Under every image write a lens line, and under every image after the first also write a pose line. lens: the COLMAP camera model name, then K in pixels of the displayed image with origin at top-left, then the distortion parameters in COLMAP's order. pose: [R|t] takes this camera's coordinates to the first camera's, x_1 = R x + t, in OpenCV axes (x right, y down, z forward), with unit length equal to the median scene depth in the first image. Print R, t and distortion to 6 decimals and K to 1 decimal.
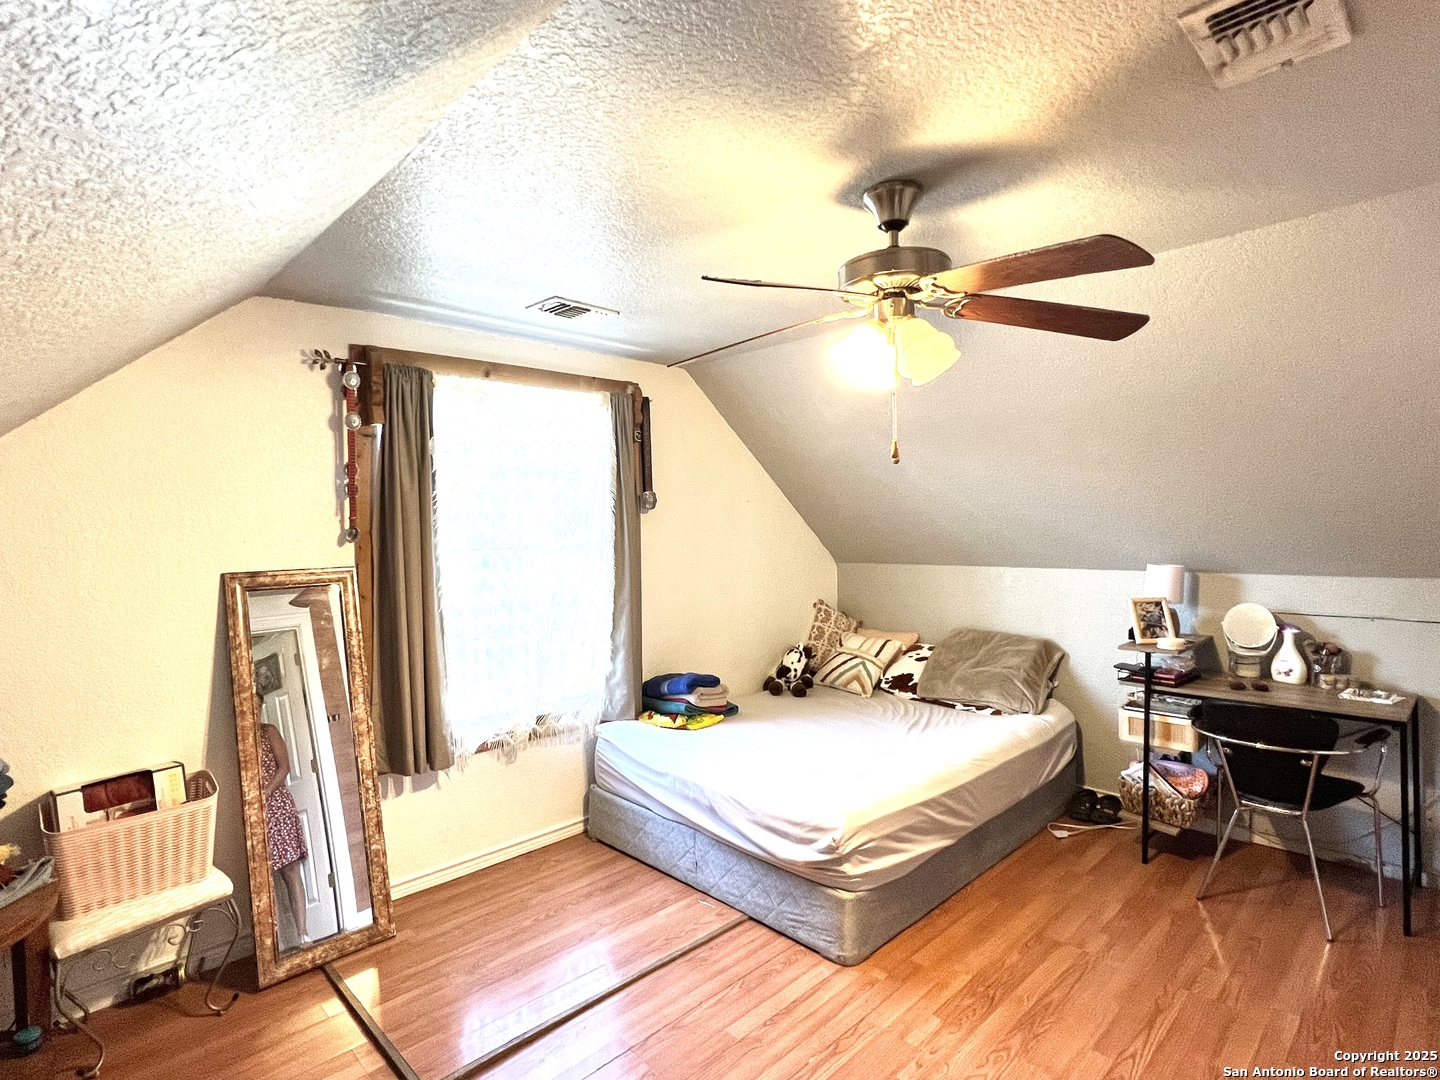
lens RADIAL K [[727.7, 0, 720.0], [0, 727.7, 540.0], [0, 0, 1]] dist [-0.003245, -0.000151]
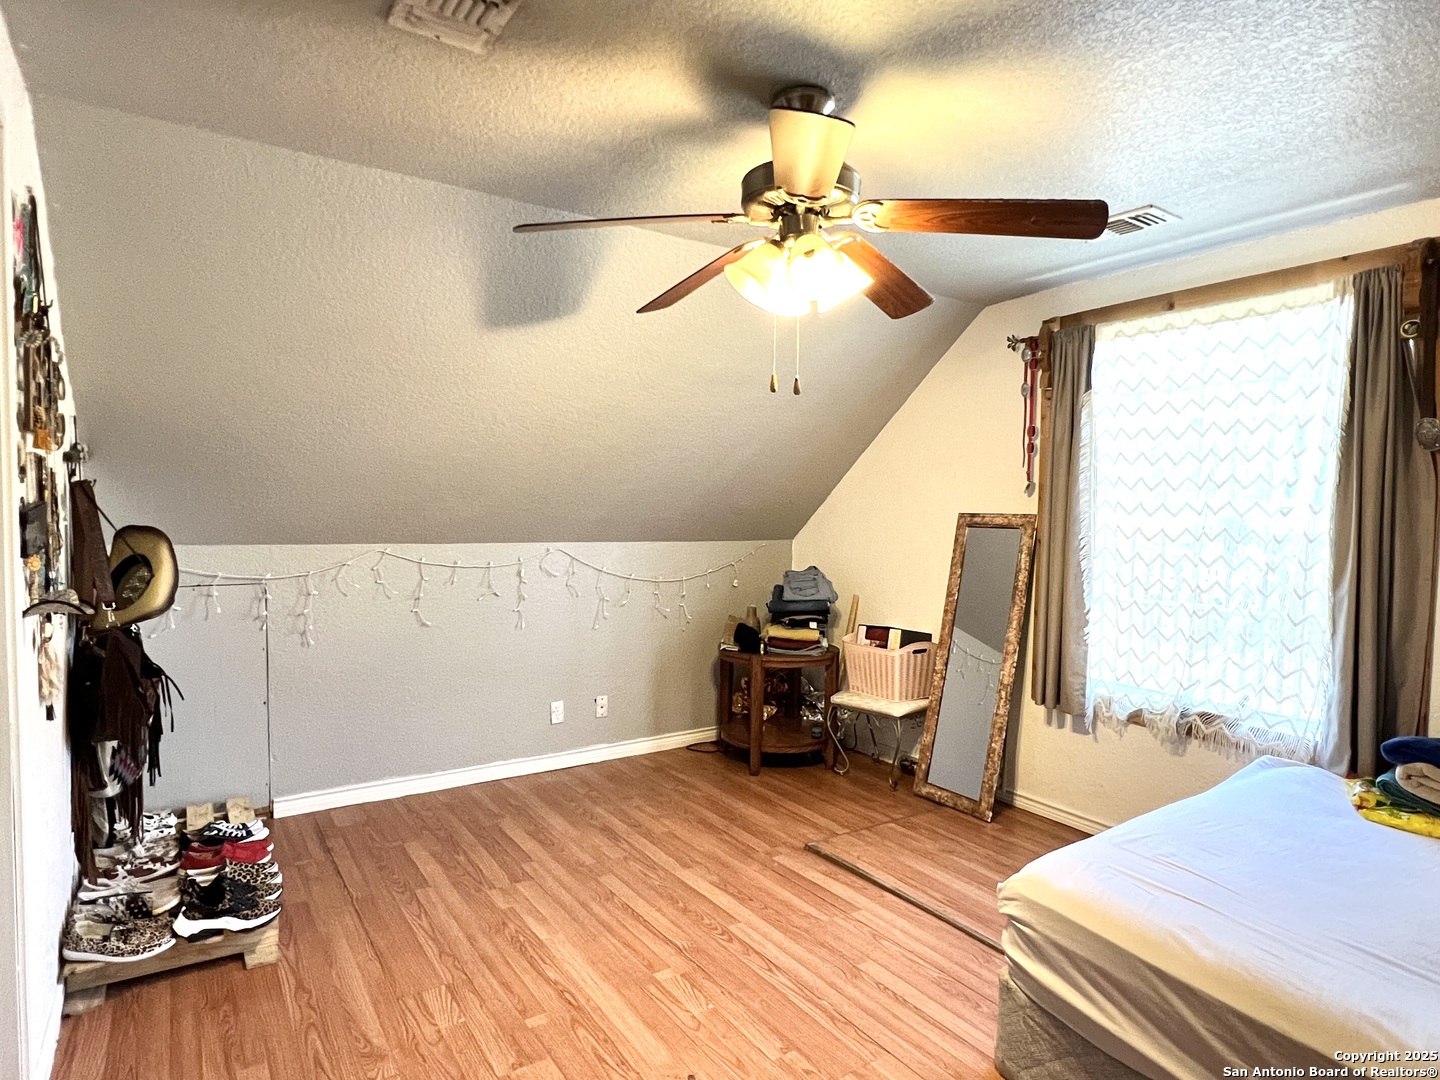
lens RADIAL K [[813.8, 0, 720.0], [0, 813.8, 540.0], [0, 0, 1]] dist [-0.004209, -0.001630]
pose [[-0.165109, 0.059253, -0.984494, 0.939371], [-0.030082, 0.997427, 0.065077, 0.008875], [0.985817, 0.040361, -0.162901, 0.784096]]
